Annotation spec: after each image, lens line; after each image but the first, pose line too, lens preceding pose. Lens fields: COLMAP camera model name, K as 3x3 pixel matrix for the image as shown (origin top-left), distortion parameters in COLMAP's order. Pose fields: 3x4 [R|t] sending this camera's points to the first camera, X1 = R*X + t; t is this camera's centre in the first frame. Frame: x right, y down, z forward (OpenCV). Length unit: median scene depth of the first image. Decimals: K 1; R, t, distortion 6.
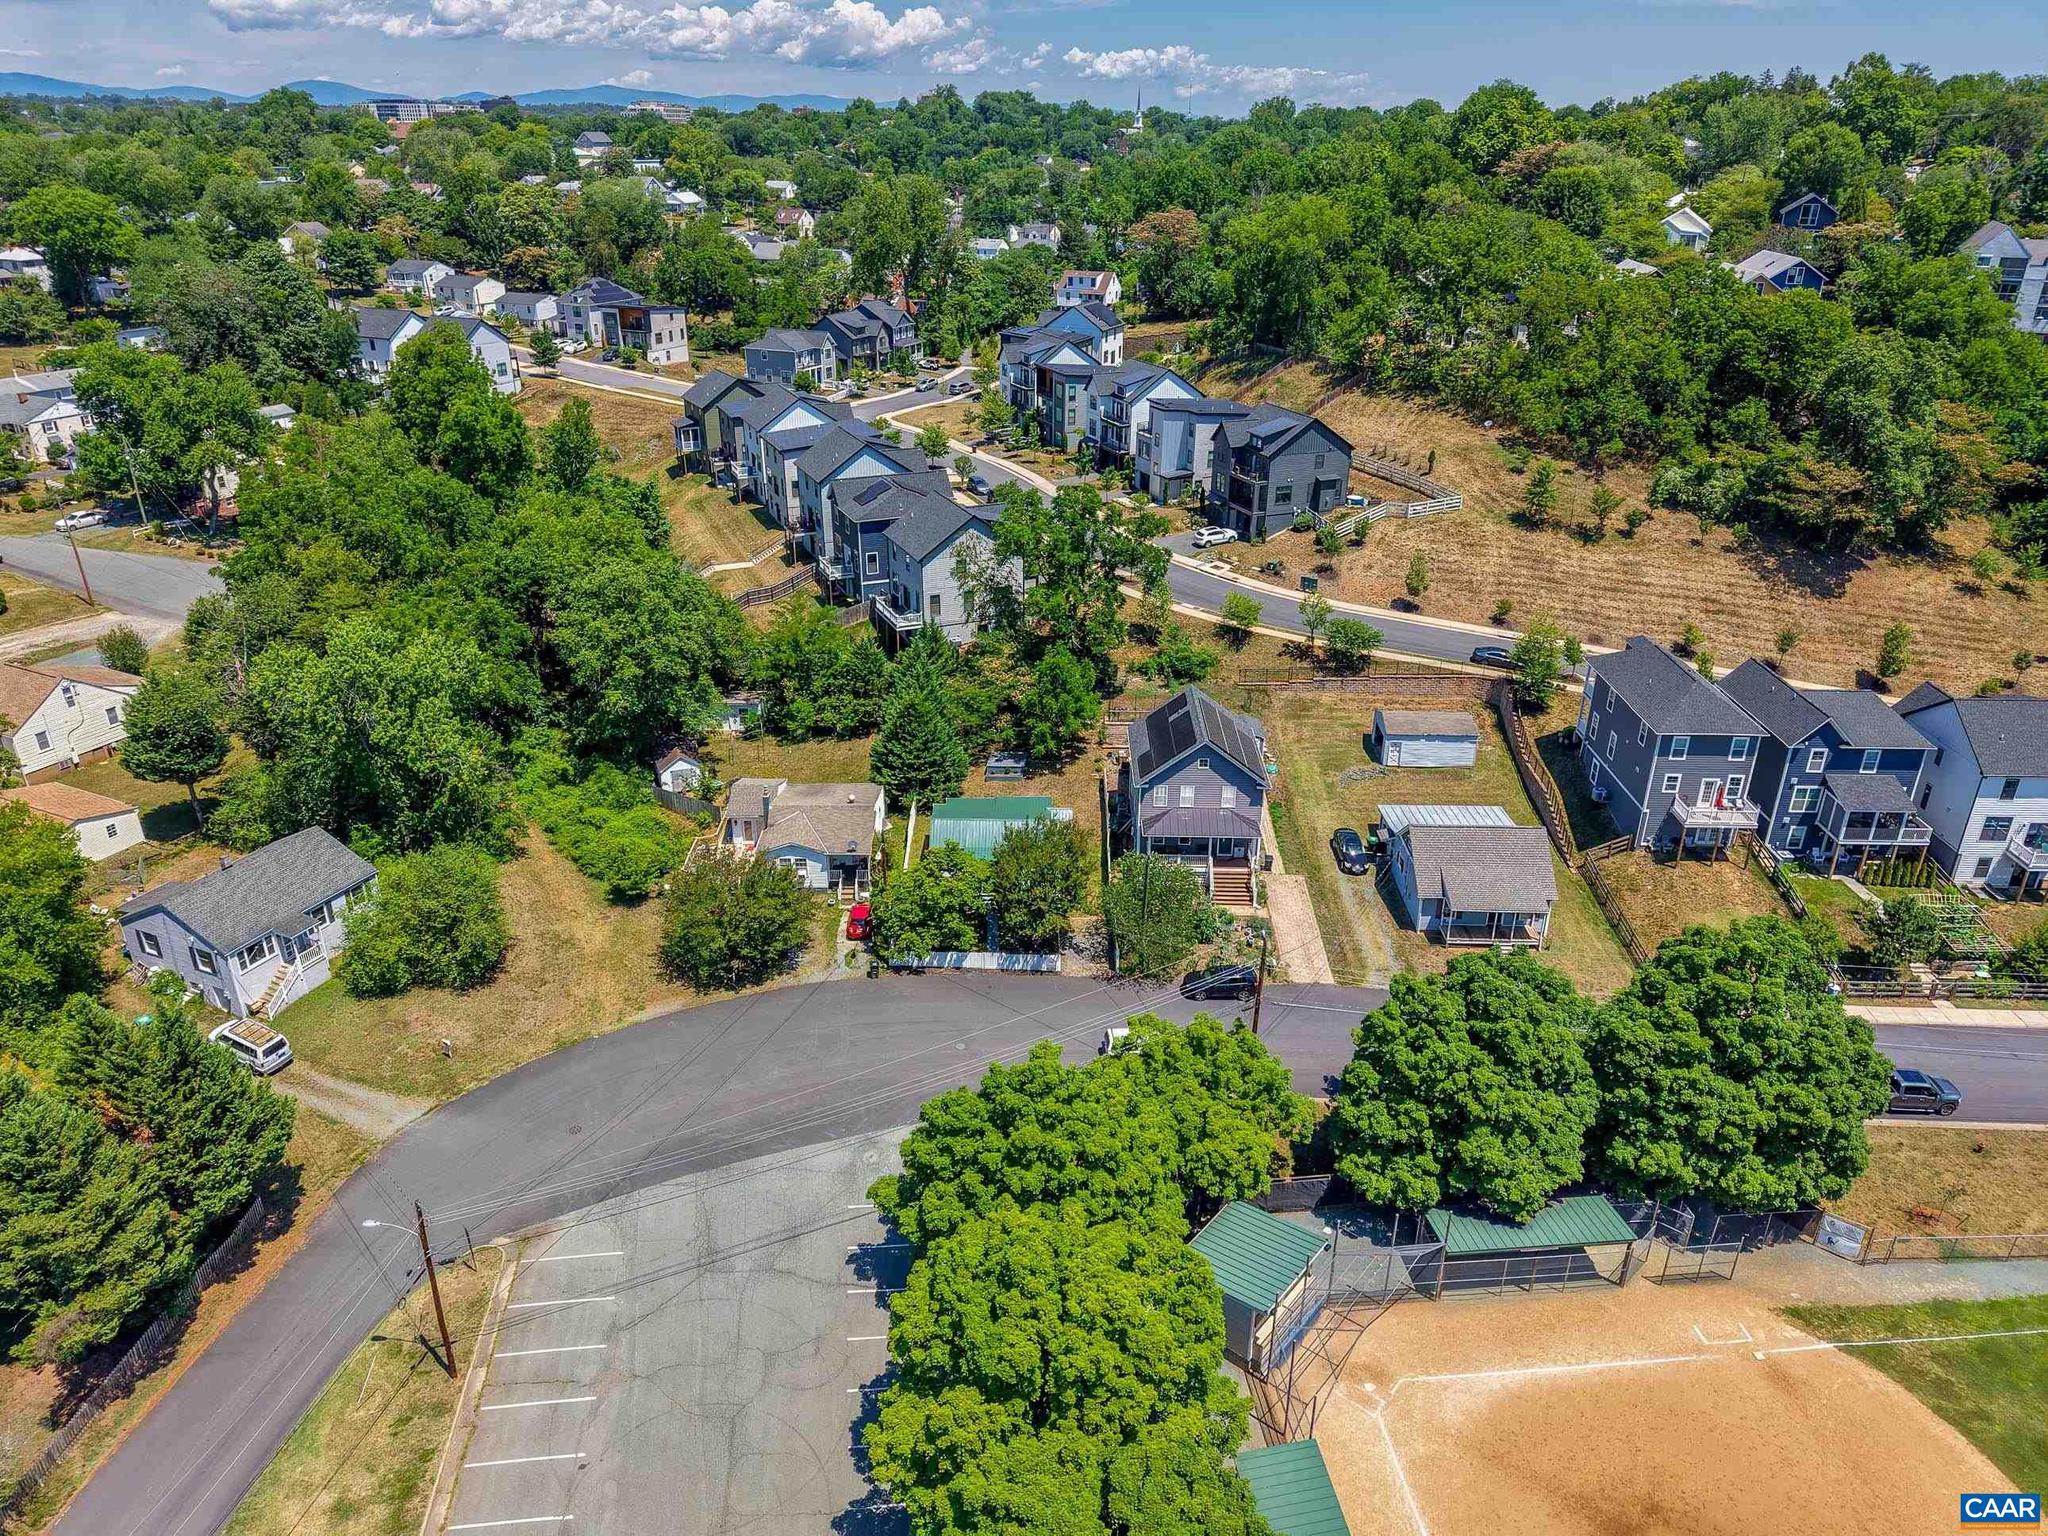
lens RADIAL K [[1377.7, 0, 1023.9], [0, 1377.7, 756.3], [0, 0, 1]] dist [0.030297, -0.029923]
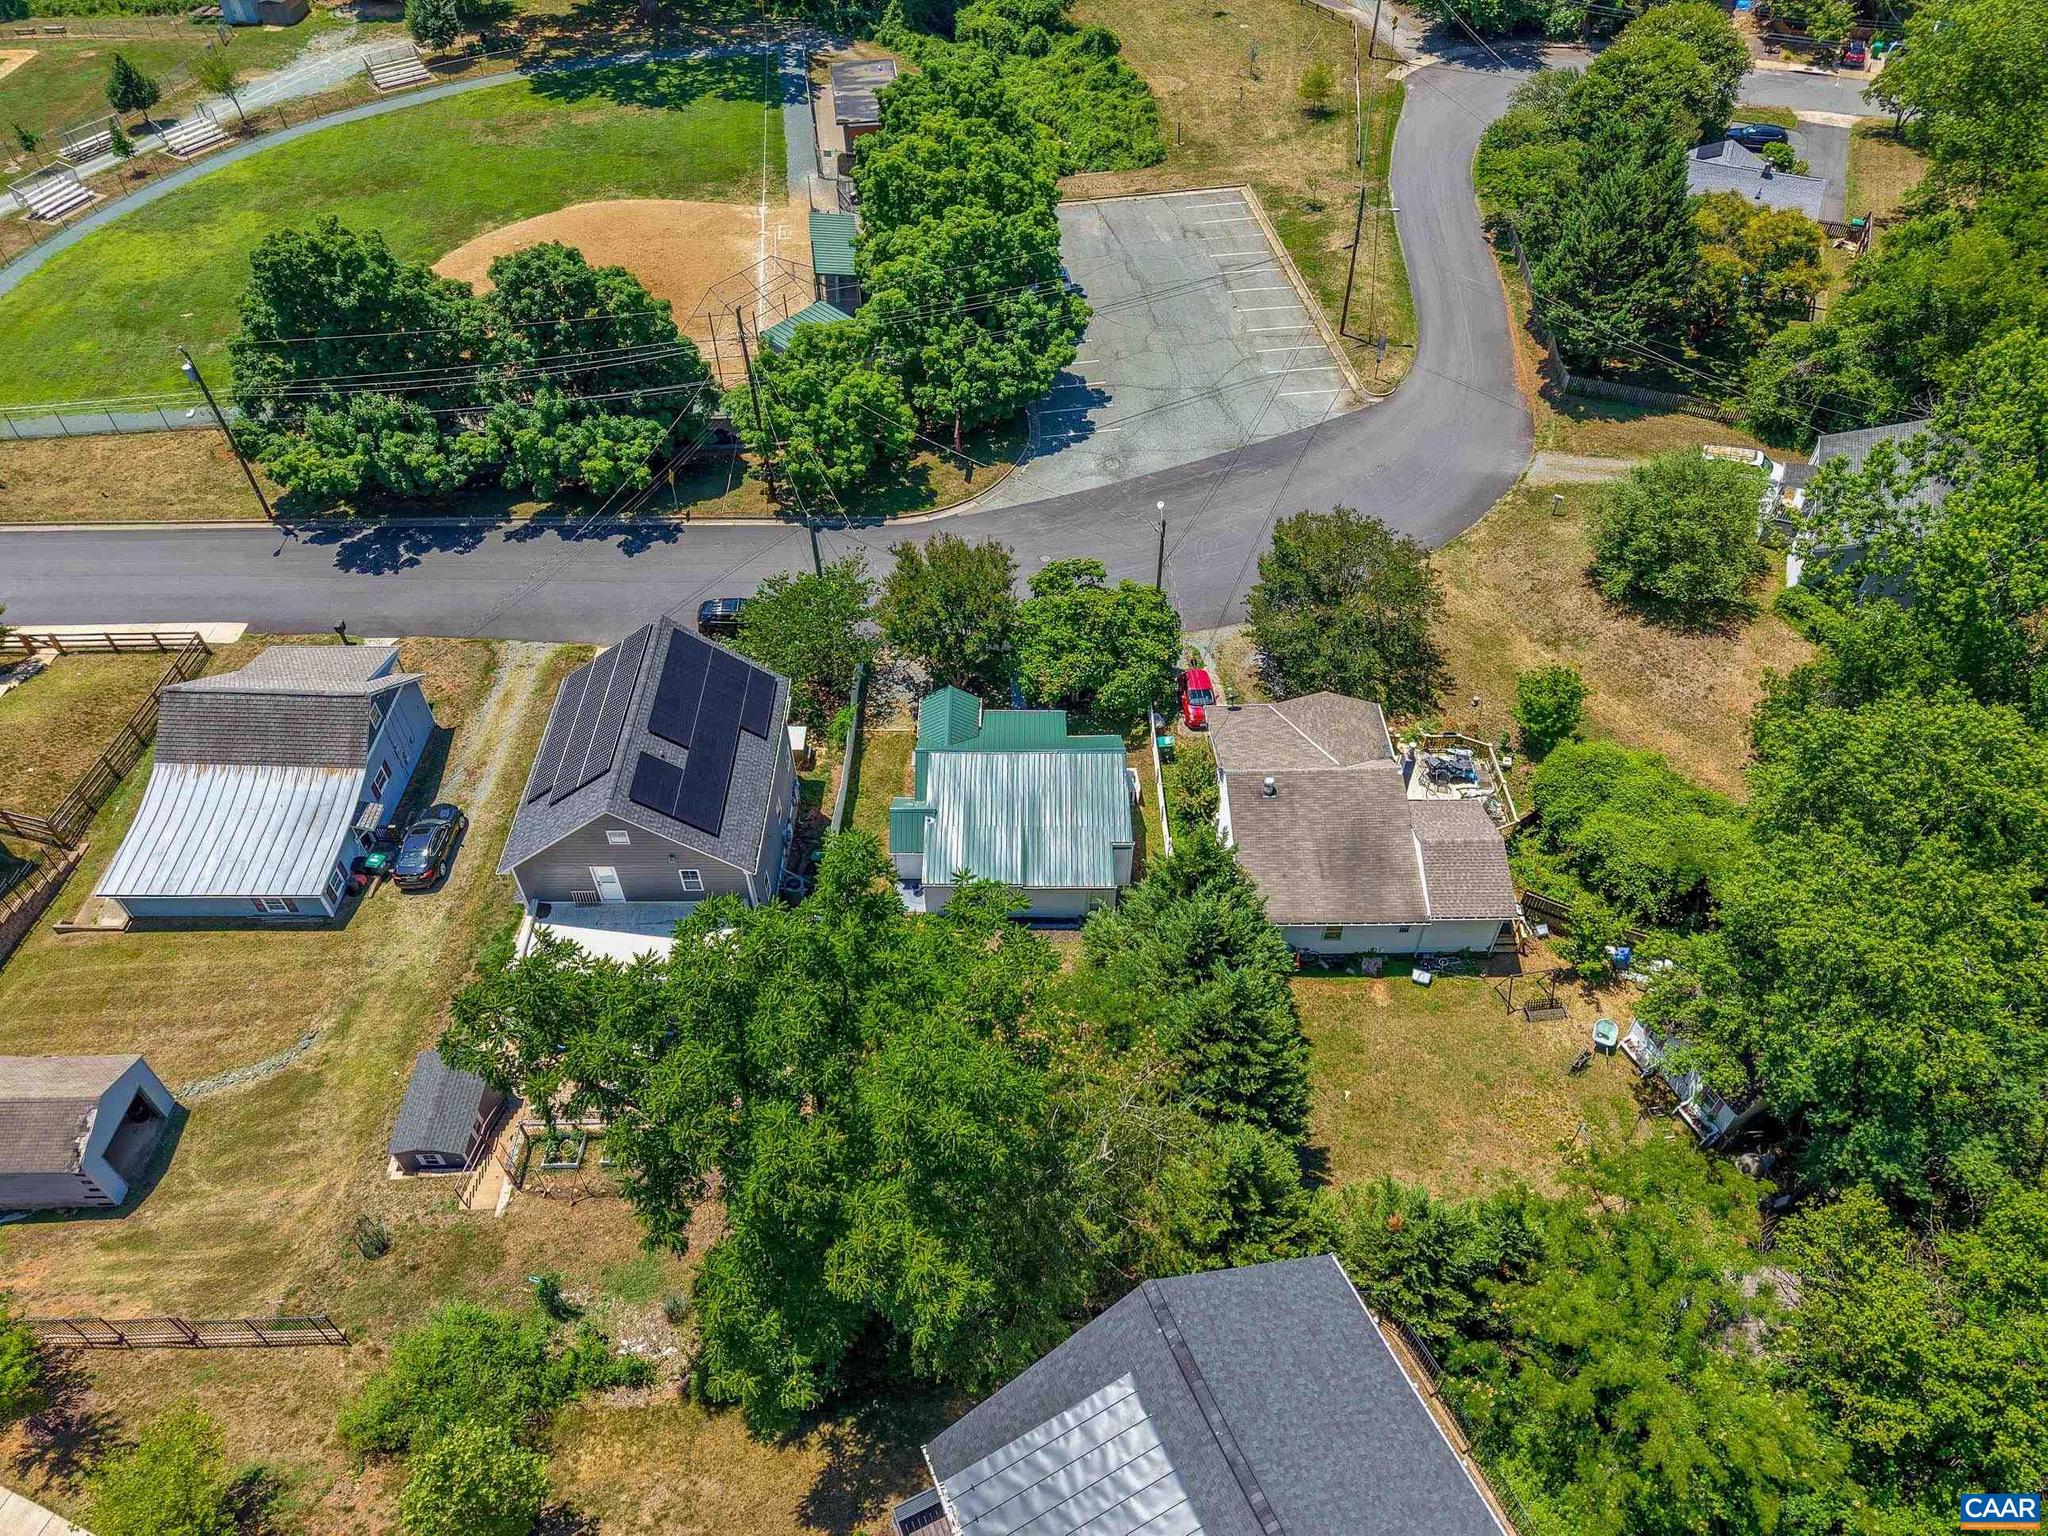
lens RADIAL K [[1368.9, 0, 1028.8], [0, 1368.9, 775.3], [0, 0, 1]] dist [0.012264, -0.009372]
pose [[-0.999815, 0.007837, -0.017593, -0.011854], [-0.014187, 0.318102, 0.947950, -0.426292], [0.013025, 0.948024, -0.317932, 0.972071]]
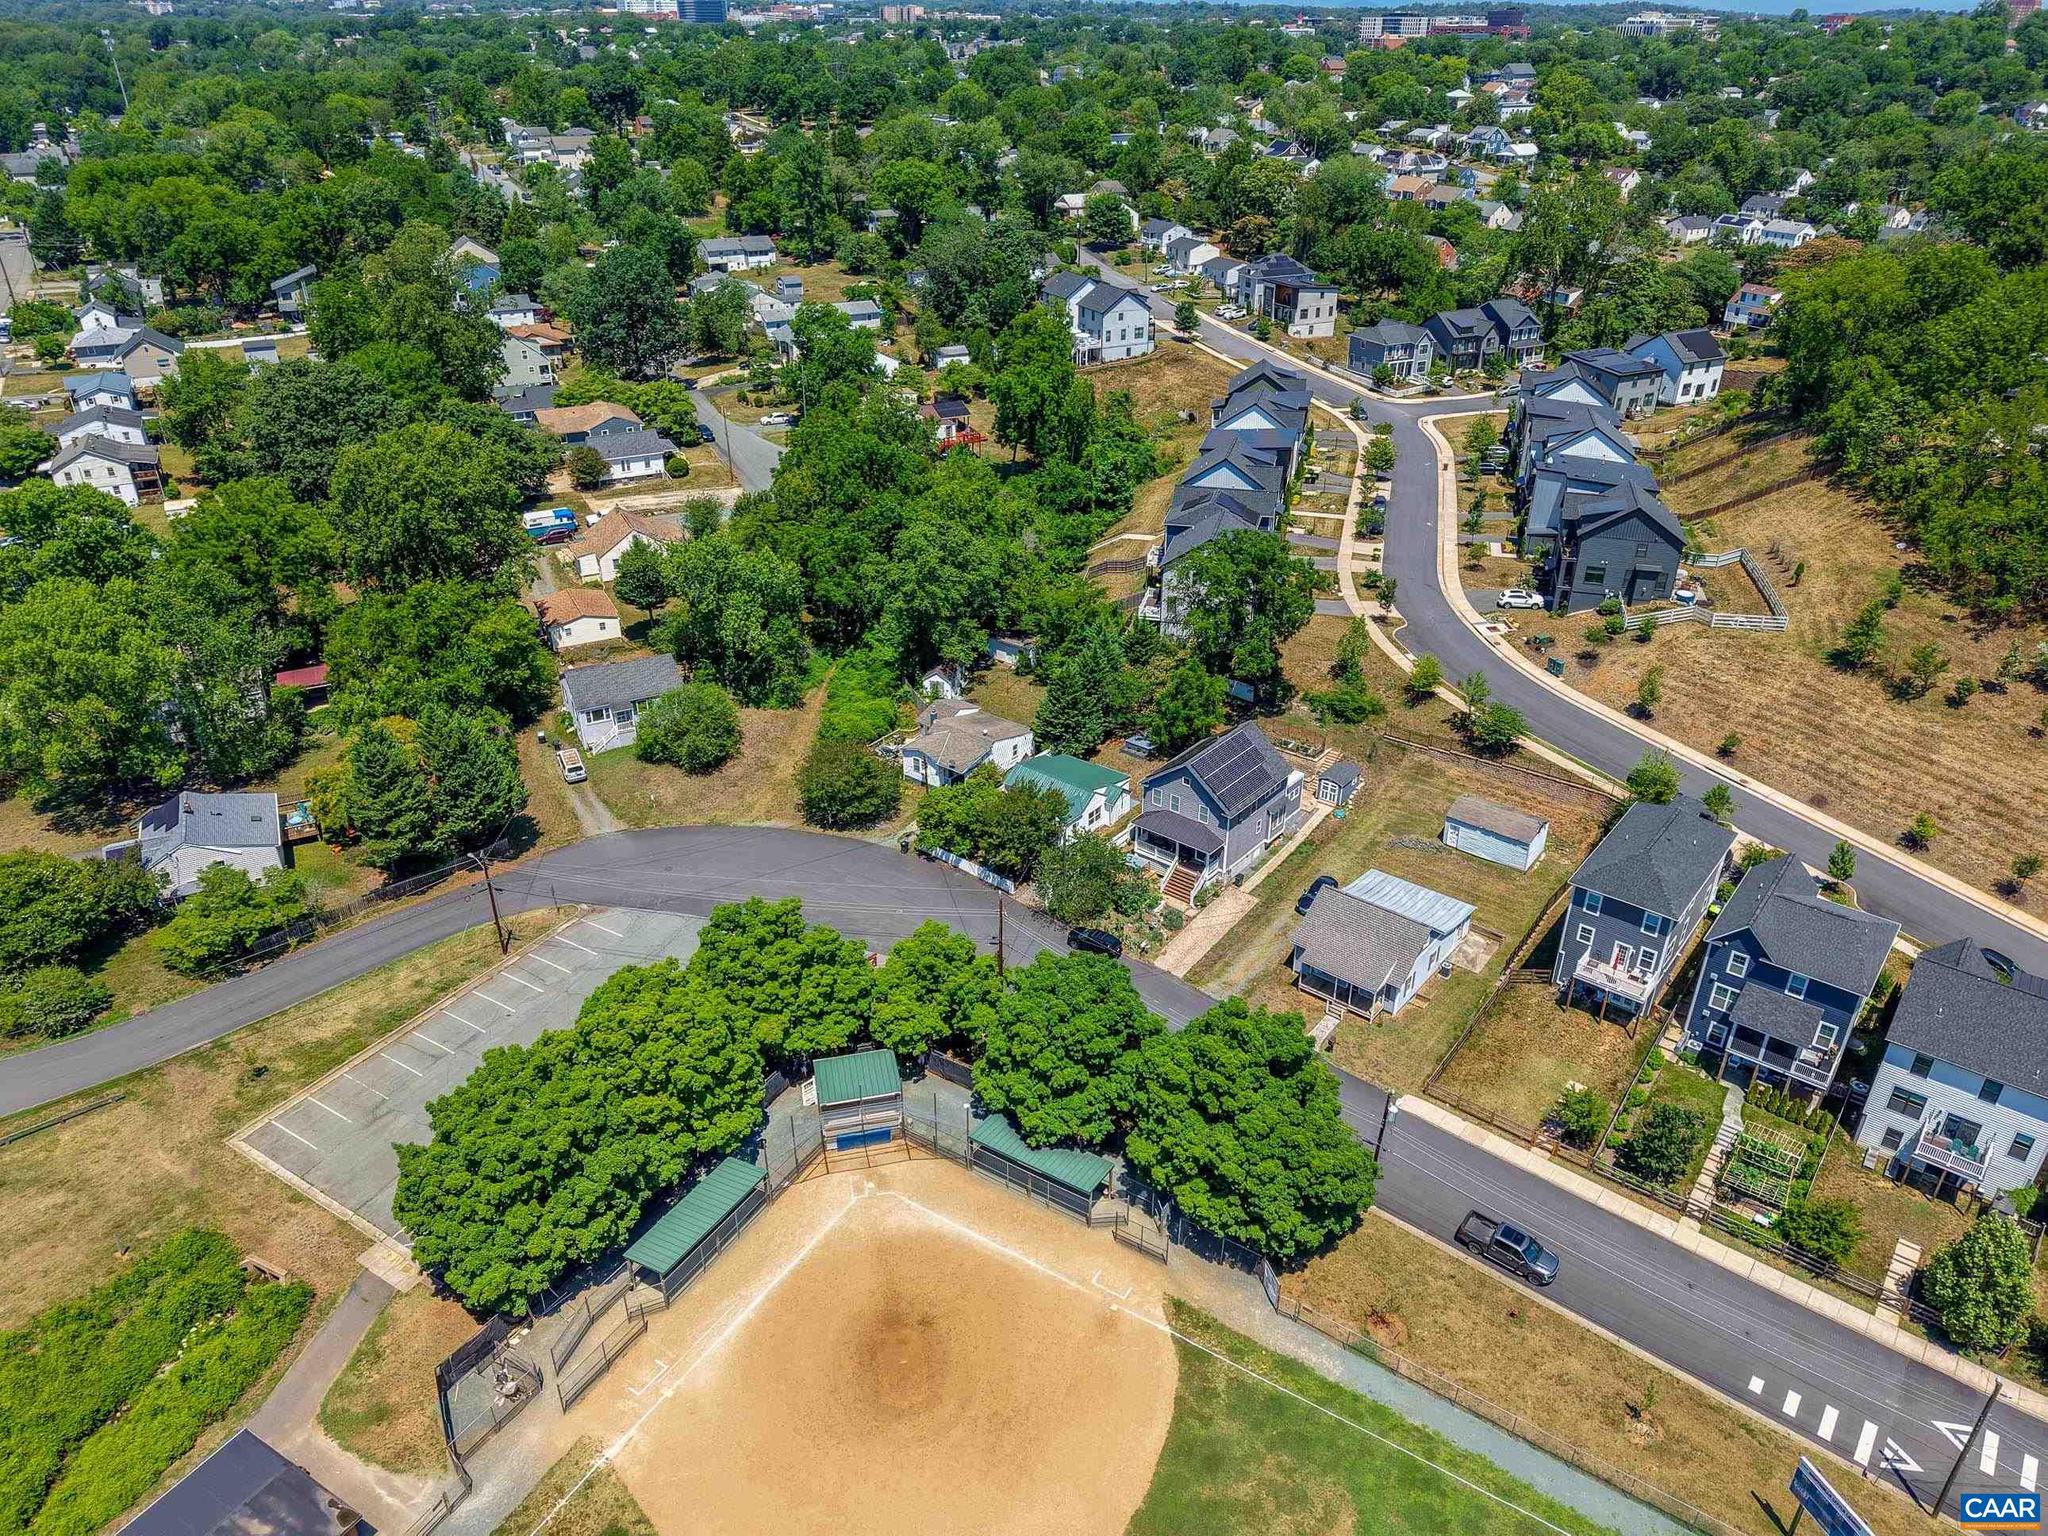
lens RADIAL K [[1377.7, 0, 1023.9], [0, 1377.7, 756.3], [0, 0, 1]] dist [0.030297, -0.029923]
pose [[0.790145, 0.284570, -0.542854, 0.528645], [-0.250803, 0.958256, 0.137273, -0.115851], [0.559257, 0.027684, 0.828532, -0.075218]]
